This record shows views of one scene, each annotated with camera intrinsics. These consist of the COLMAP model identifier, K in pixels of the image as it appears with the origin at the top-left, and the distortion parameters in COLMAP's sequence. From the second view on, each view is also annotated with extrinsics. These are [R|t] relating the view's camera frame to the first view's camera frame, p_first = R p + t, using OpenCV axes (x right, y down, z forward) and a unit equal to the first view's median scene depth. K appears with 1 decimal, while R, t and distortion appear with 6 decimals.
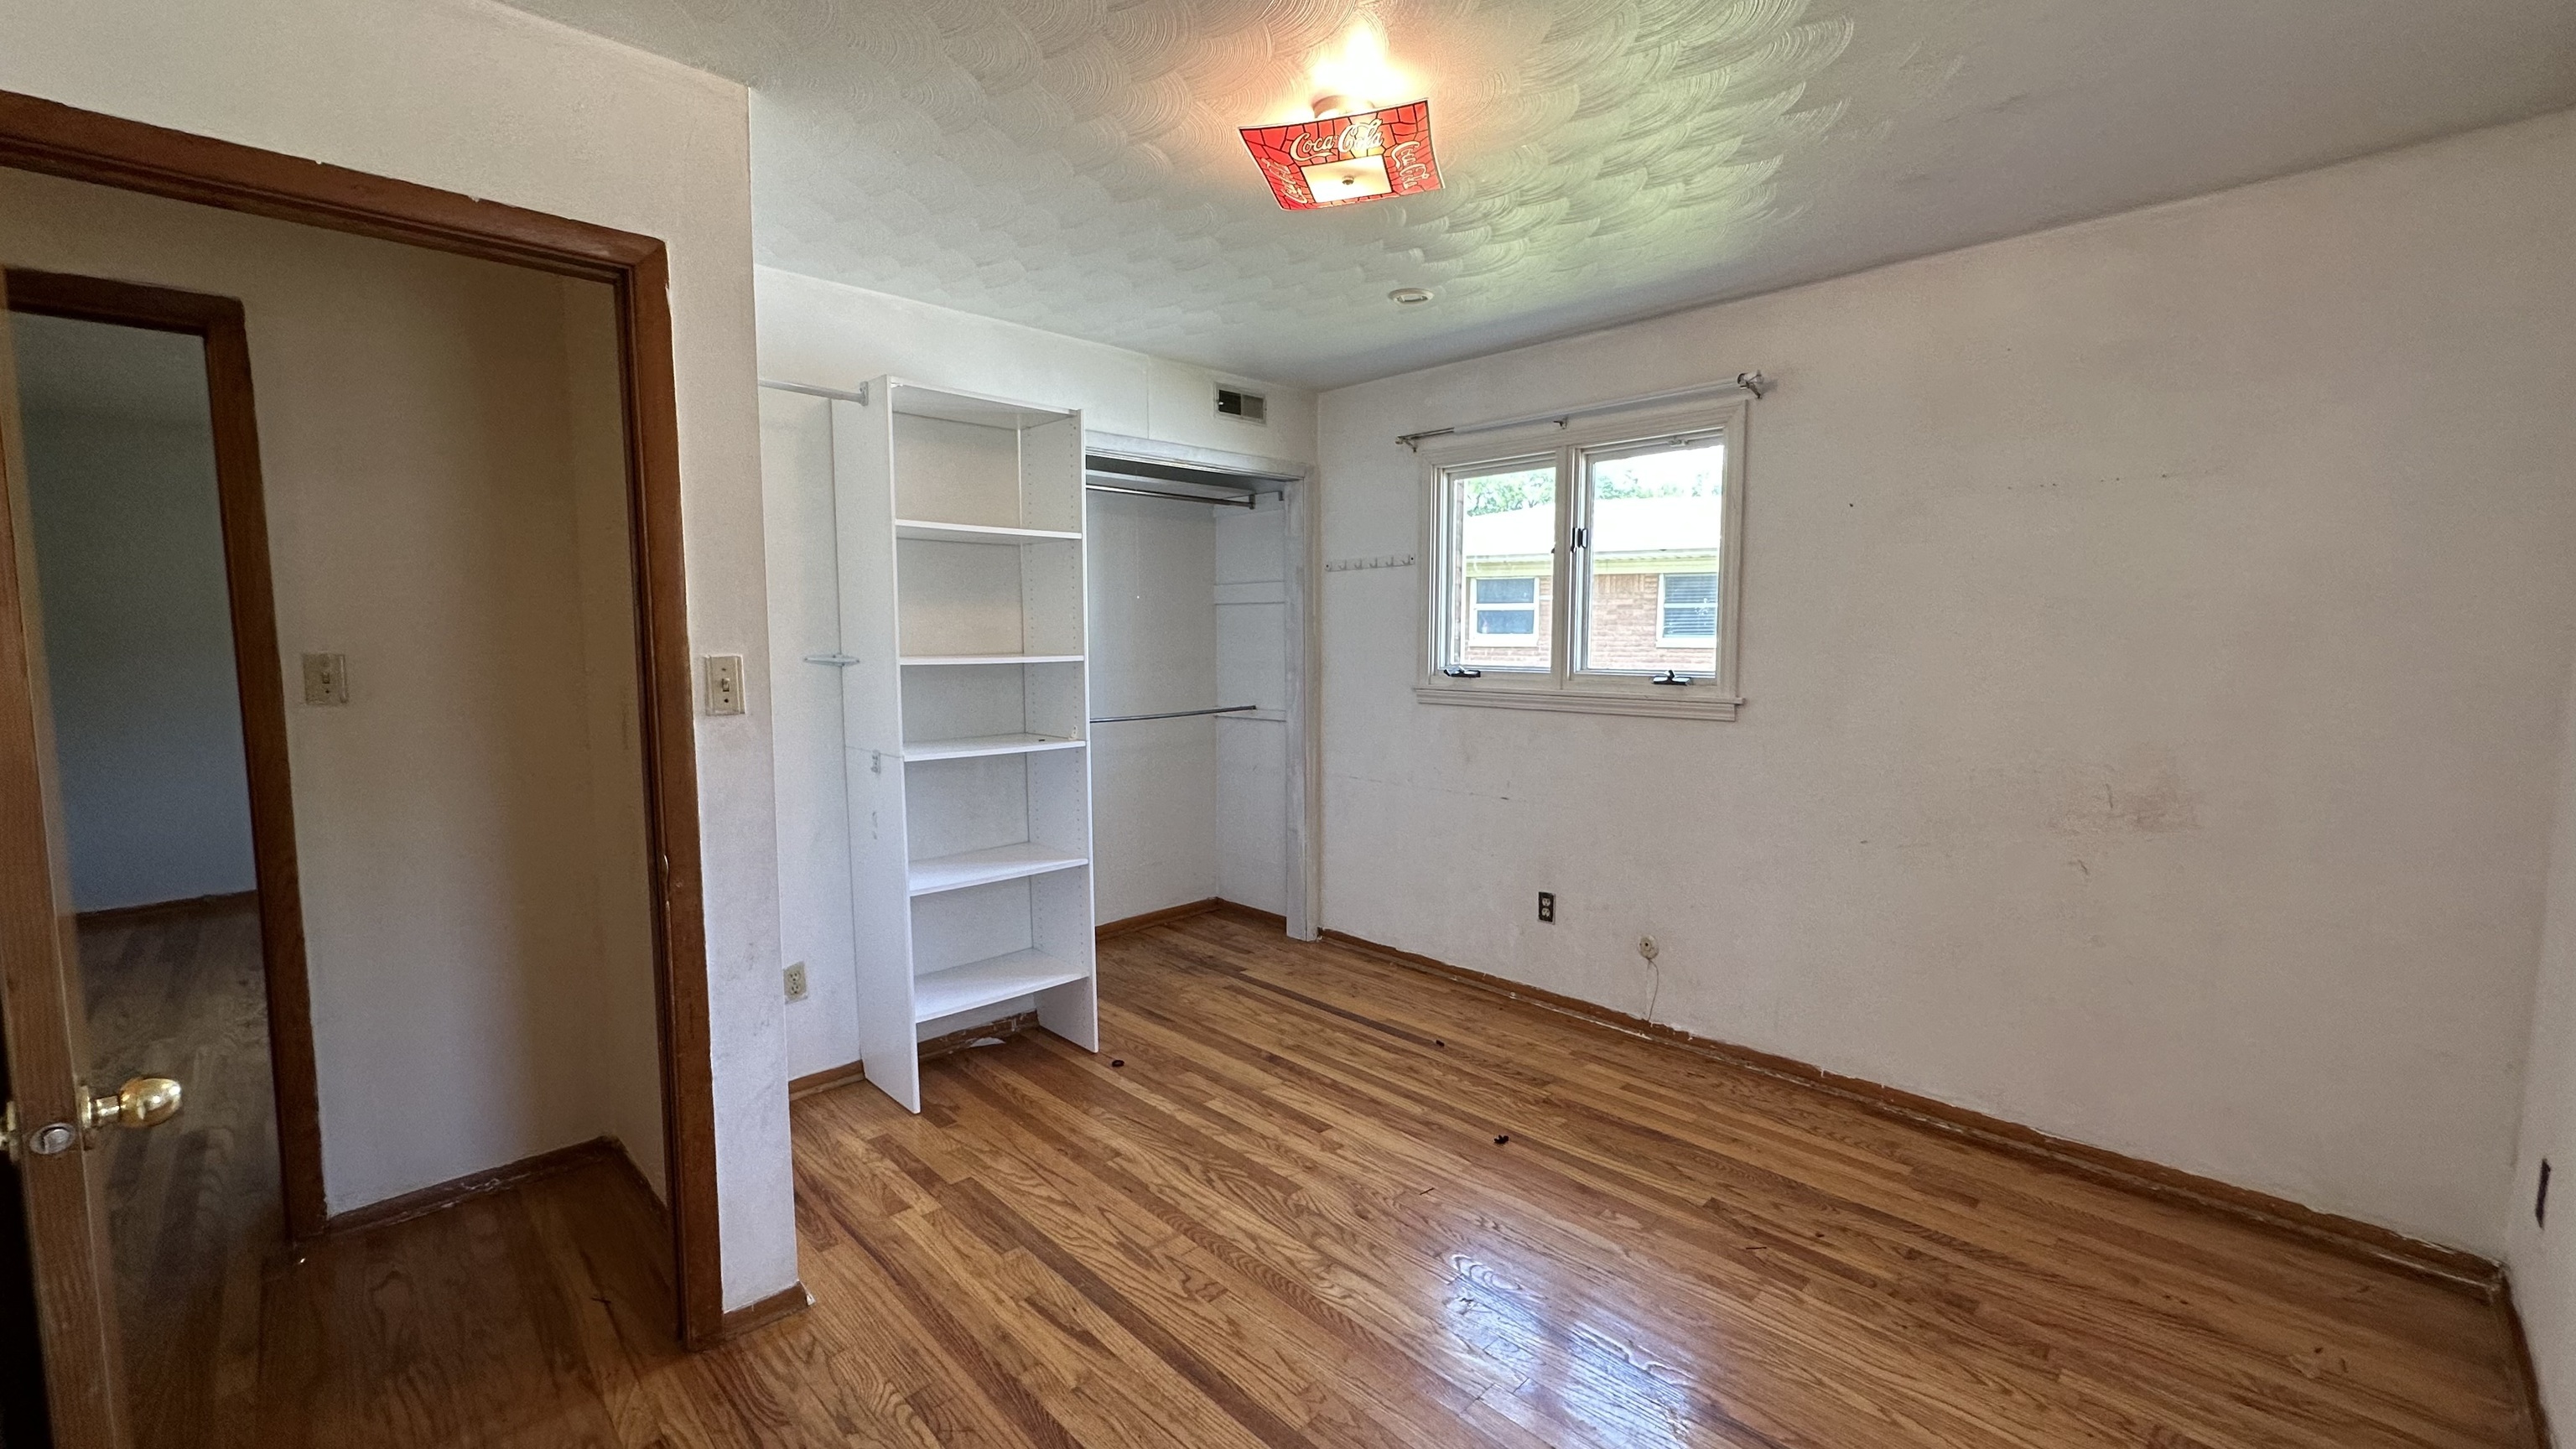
lens RADIAL K [[1032.8, 0, 1285.7], [0, 1032.8, 726.7], [0, 0, 1]] dist [-0.002923, 0.001313]
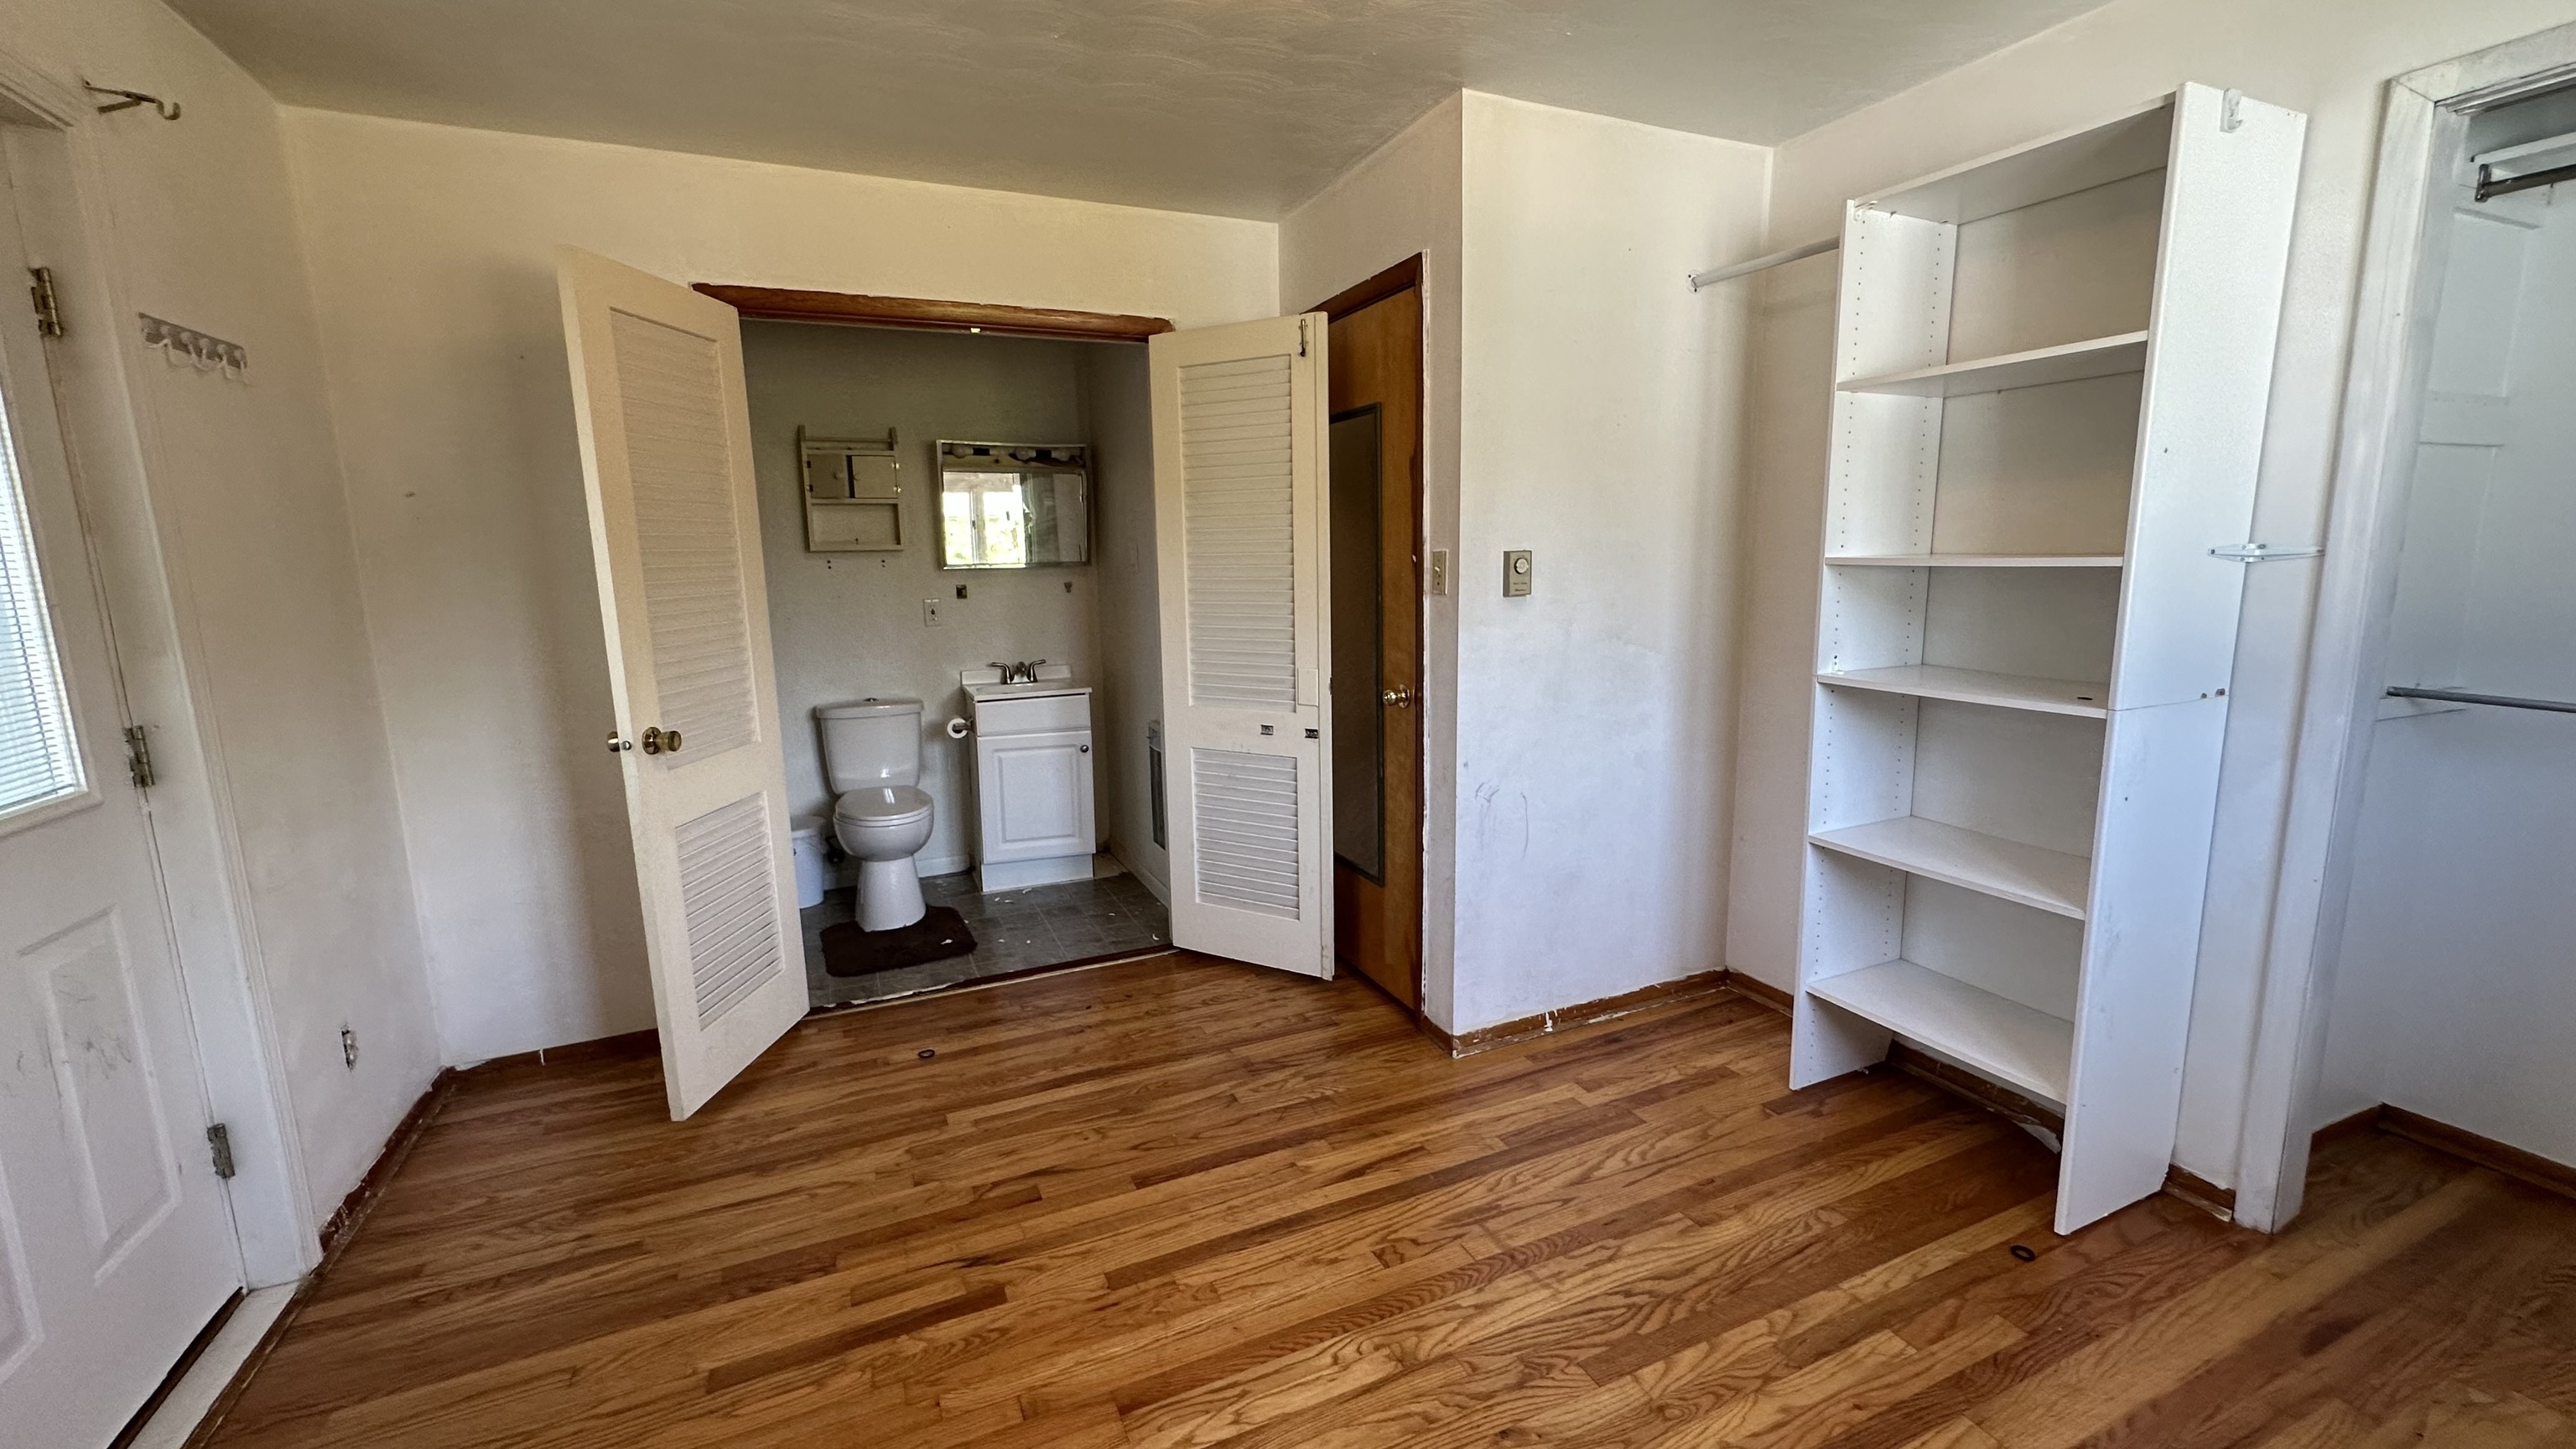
lens RADIAL K [[1032.8, 0, 1288.4], [0, 1032.8, 726.8], [0, 0, 1]] dist [-0.002923, 0.001313]
pose [[-0.341865, 0.164513, -0.925237, 0.545577], [-0.069281, 0.977466, 0.199398, -0.066598], [0.937192, 0.132268, -0.322764, 0.859333]]
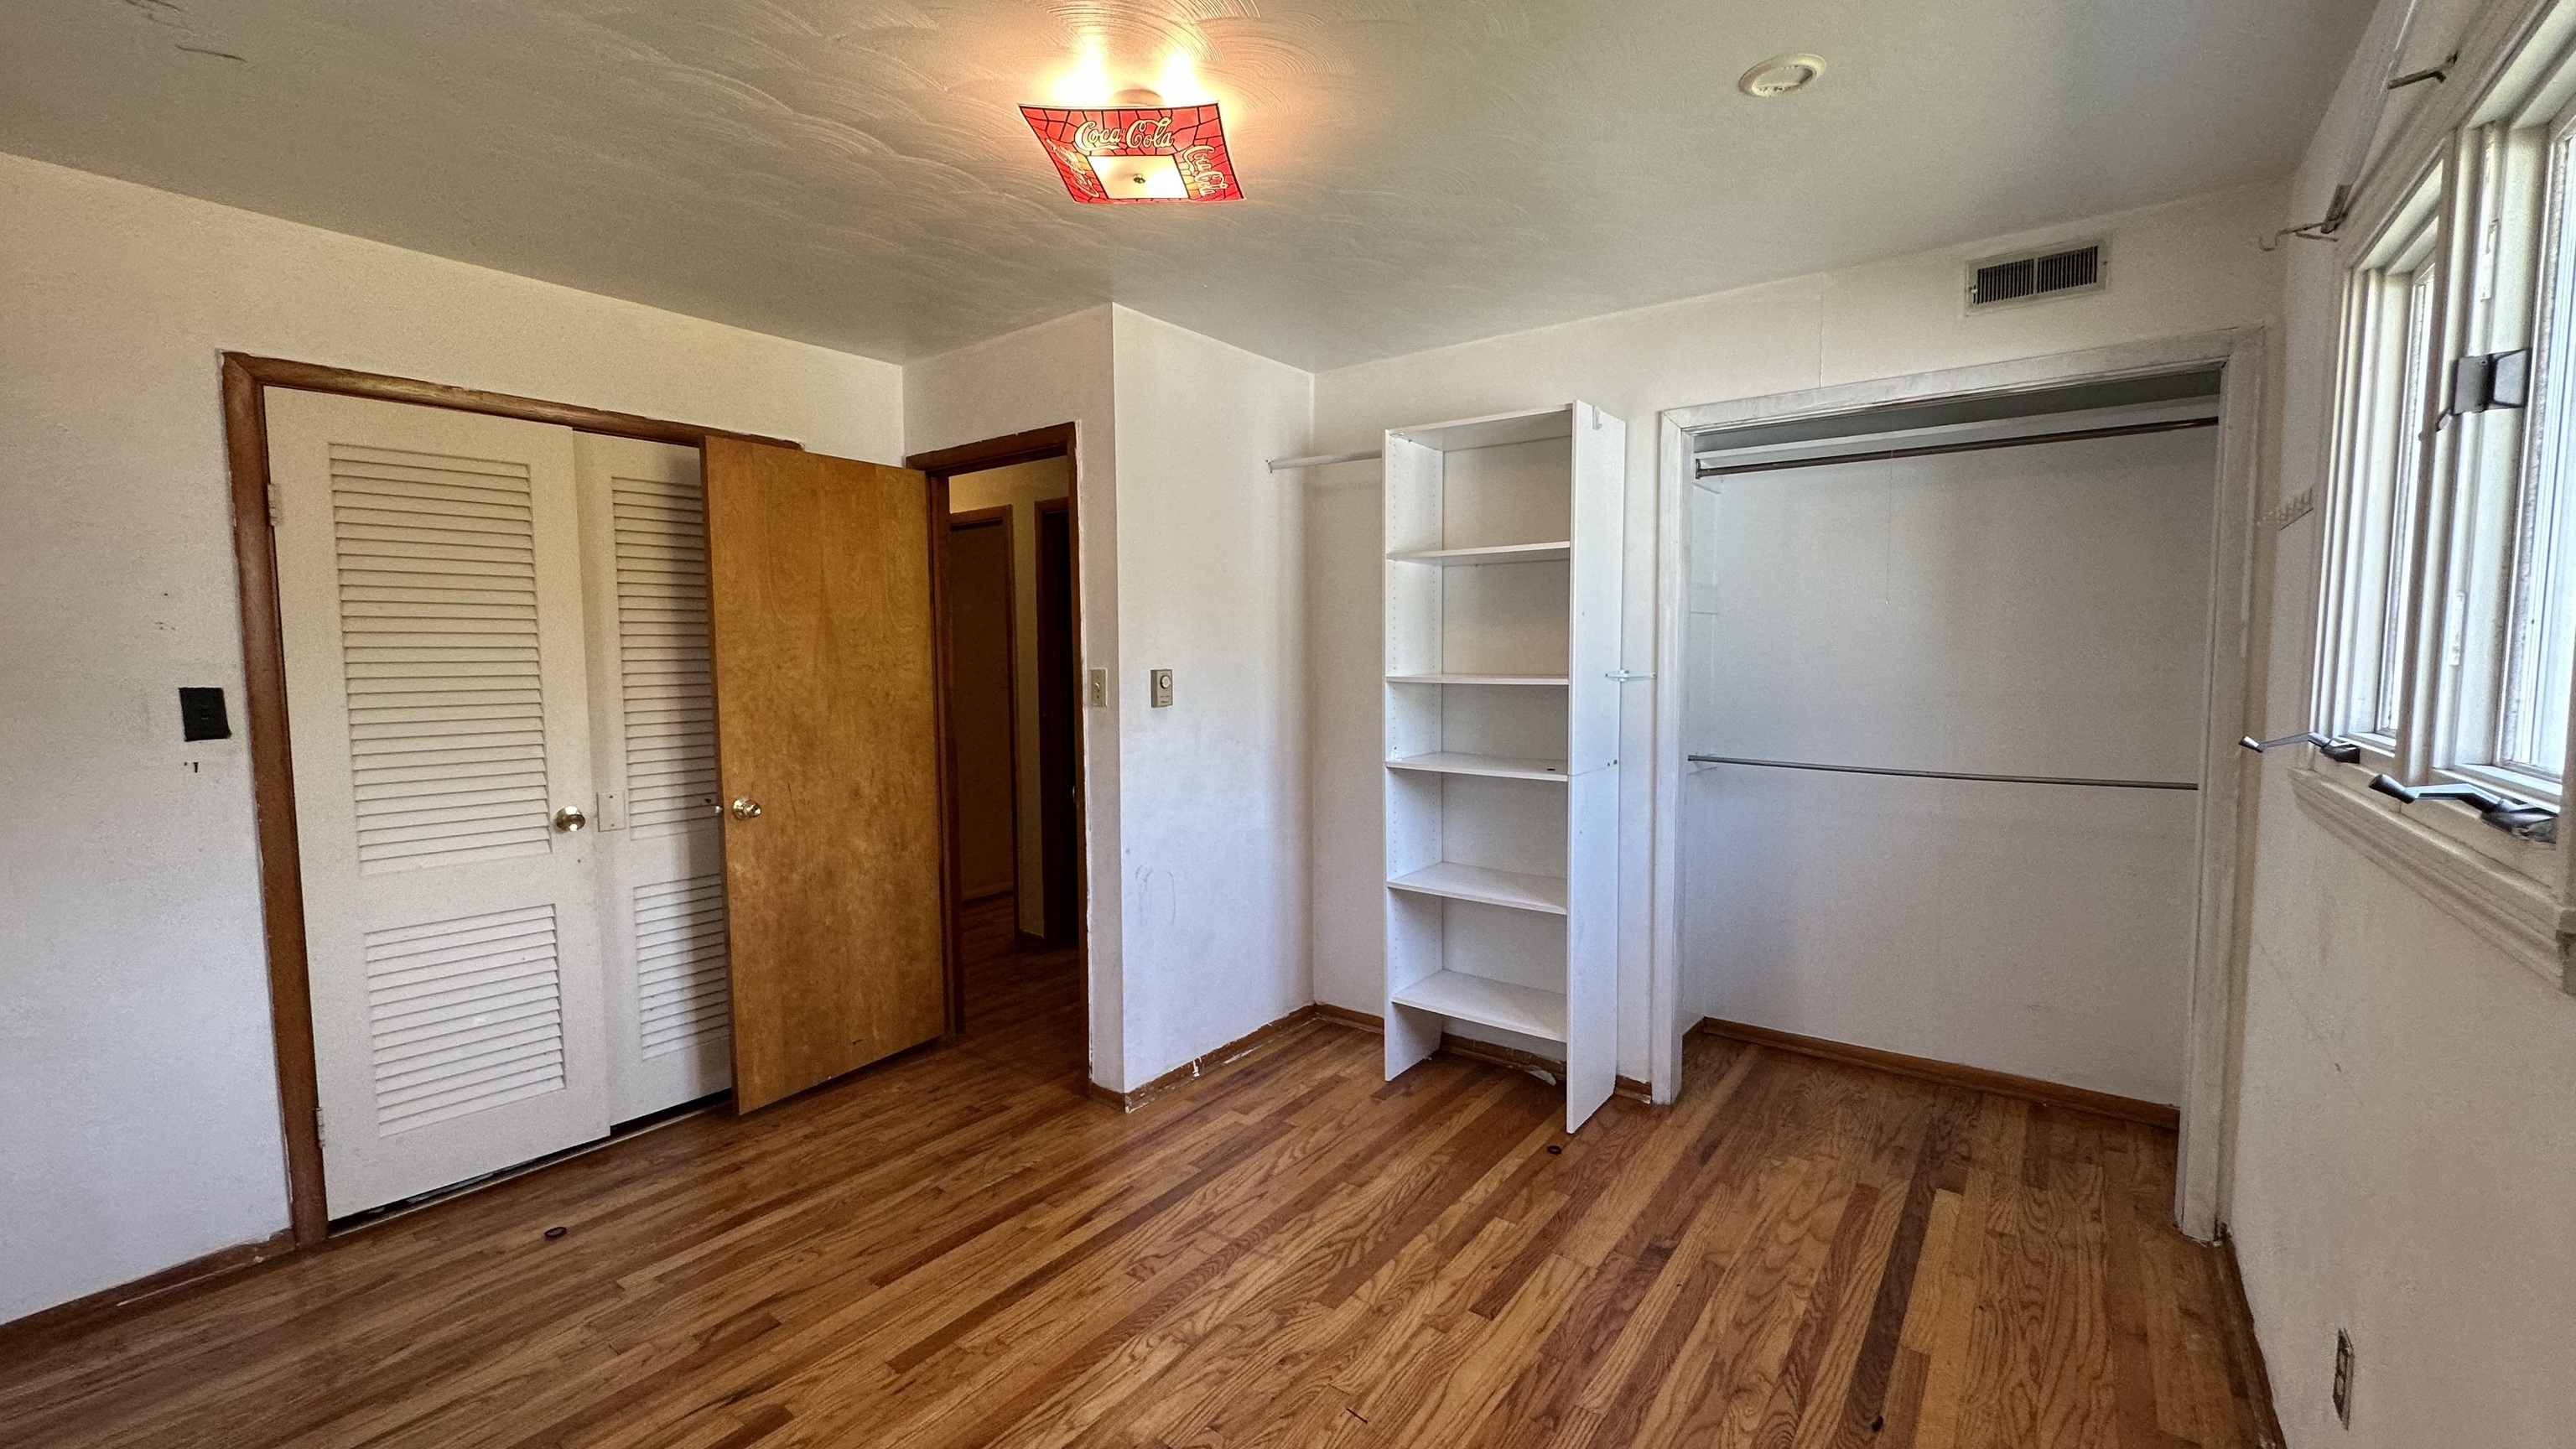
lens RADIAL K [[1032.8, 0, 1287.6], [0, 1032.8, 729.3], [0, 0, 1]] dist [-0.002923, 0.001313]
pose [[0.149843, 0.074725, -0.985882, 0.717753], [-0.086805, 0.994284, 0.062169, -0.067660], [0.984892, 0.076264, 0.155473, 0.702601]]
